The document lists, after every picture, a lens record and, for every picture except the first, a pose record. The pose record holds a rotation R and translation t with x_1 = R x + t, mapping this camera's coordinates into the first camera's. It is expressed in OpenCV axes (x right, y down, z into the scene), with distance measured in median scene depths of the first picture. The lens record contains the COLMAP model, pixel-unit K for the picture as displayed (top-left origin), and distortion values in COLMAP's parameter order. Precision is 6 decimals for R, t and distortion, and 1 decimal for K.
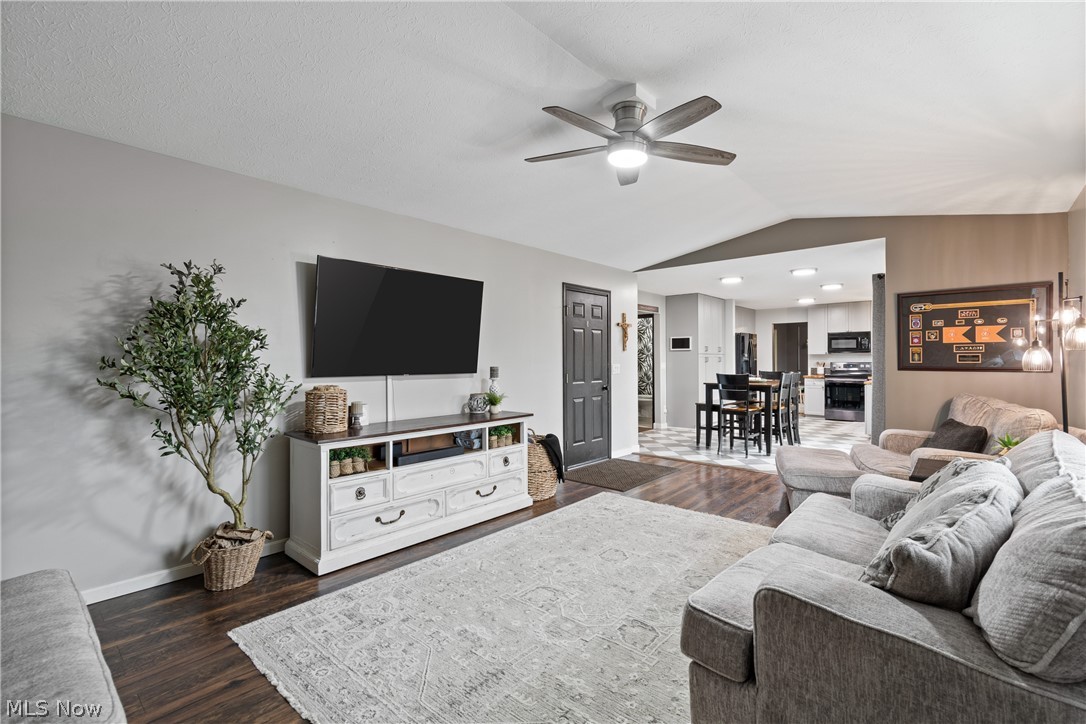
lens RADIAL K [[484.6, 0, 555.6], [0, 484.6, 357.0], [0, 0, 1]] dist [0.003853, -0.001071]
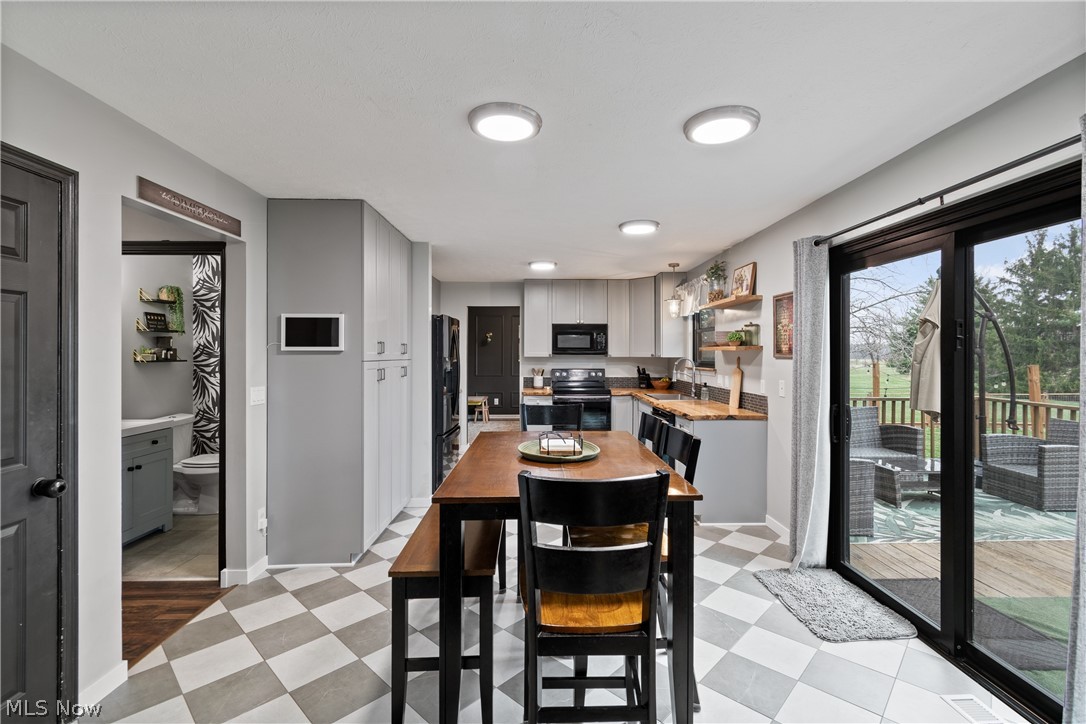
lens RADIAL K [[484.6, 0, 555.4], [0, 484.6, 352.7], [0, 0, 1]] dist [0.003853, -0.001071]
pose [[0.734826, 0.002910, 0.678250, 0.142073], [-0.005405, 0.999984, 0.001565, -0.014145], [-0.678234, -0.004816, 0.734830, 0.594475]]
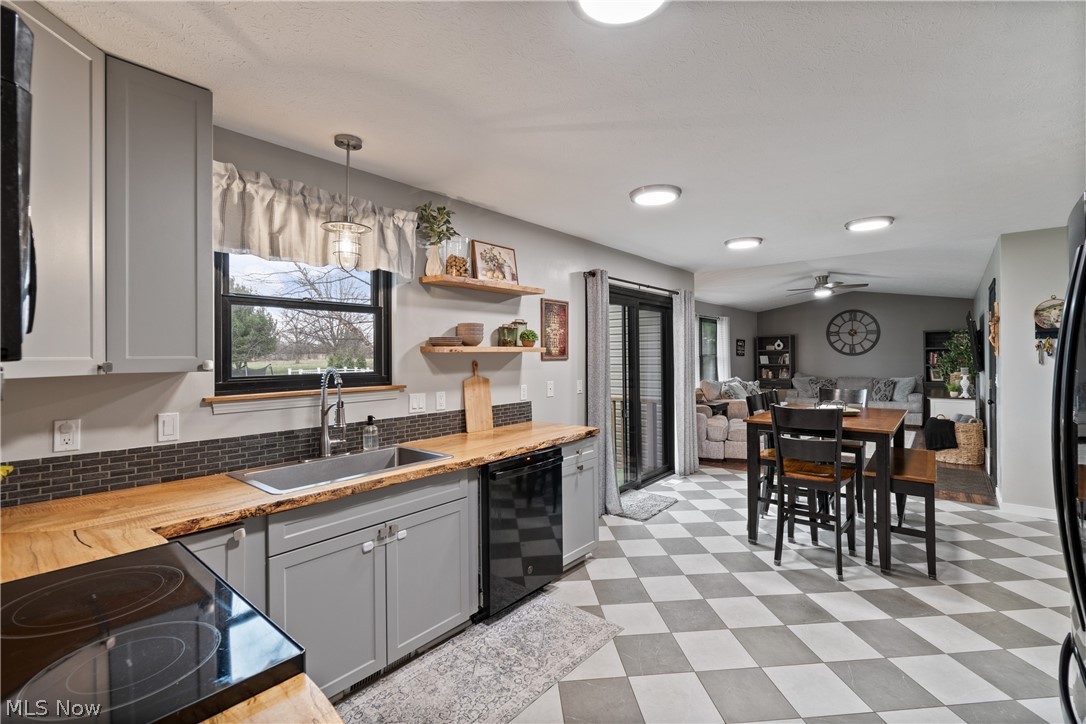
lens RADIAL K [[484.6, 0, 553.3], [0, 484.6, 355.2], [0, 0, 1]] dist [0.003853, -0.001071]
pose [[-0.999646, 0.010734, -0.024365, 0.574959], [0.010873, 0.999925, -0.005561, -0.011721], [0.024303, -0.005824, -0.999688, 1.206656]]
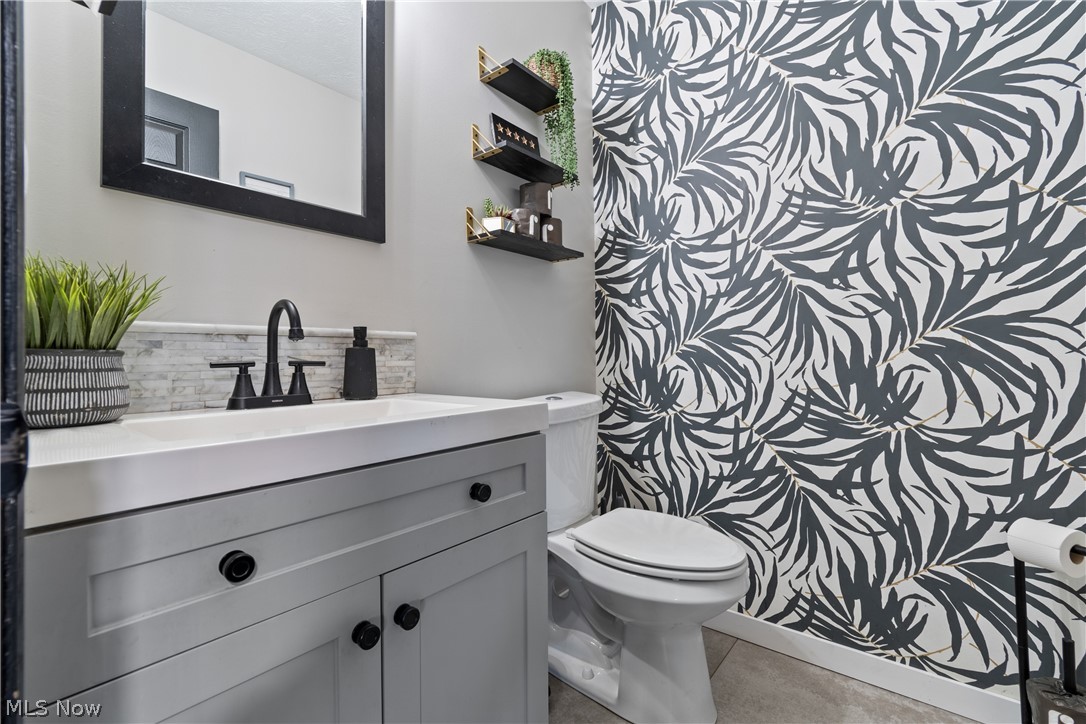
lens RADIAL K [[484.6, 0, 547.3], [0, 484.6, 354.8], [0, 0, 1]] dist [0.003853, -0.001071]
pose [[0.999700, -0.009419, 0.022617, 0.183748], [0.009403, 0.999955, 0.000779, 0.036769], [-0.022623, -0.000566, 0.999744, 1.031076]]
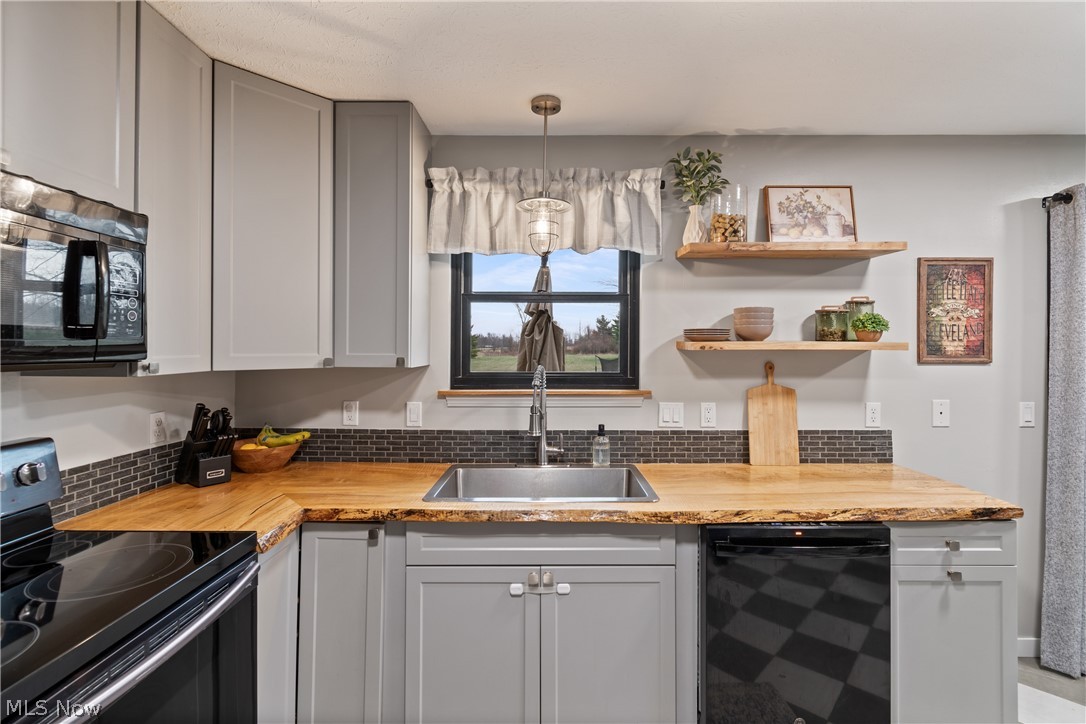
lens RADIAL K [[484.6, 0, 548.2], [0, 484.6, 345.5], [0, 0, 1]] dist [0.003853, -0.001071]
pose [[-0.653193, 0.003693, 0.757182, 0.509032], [-0.004735, 0.999949, -0.008962, -0.015847], [-0.757176, -0.009439, -0.653142, 1.090455]]
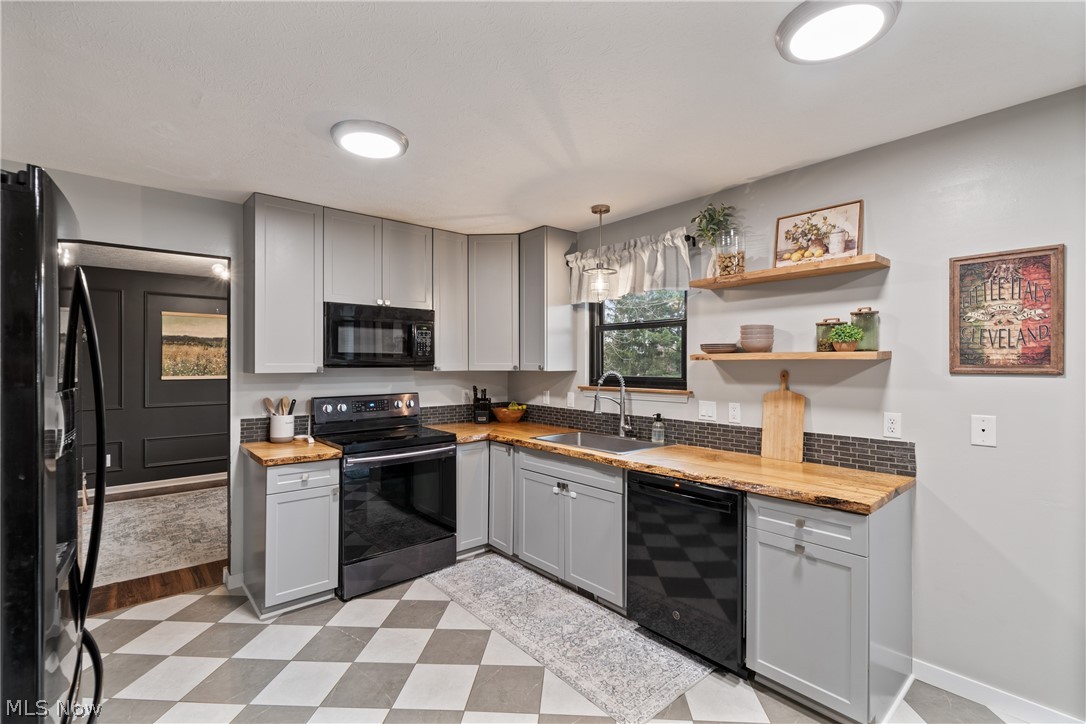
lens RADIAL K [[484.6, 0, 554.2], [0, 484.6, 364.0], [0, 0, 1]] dist [0.003853, -0.001071]
pose [[0.127985, -0.000804, 0.991776, 0.319461], [-0.003734, 0.999992, 0.001293, -0.013923], [-0.991769, -0.003869, 0.127981, 0.936667]]
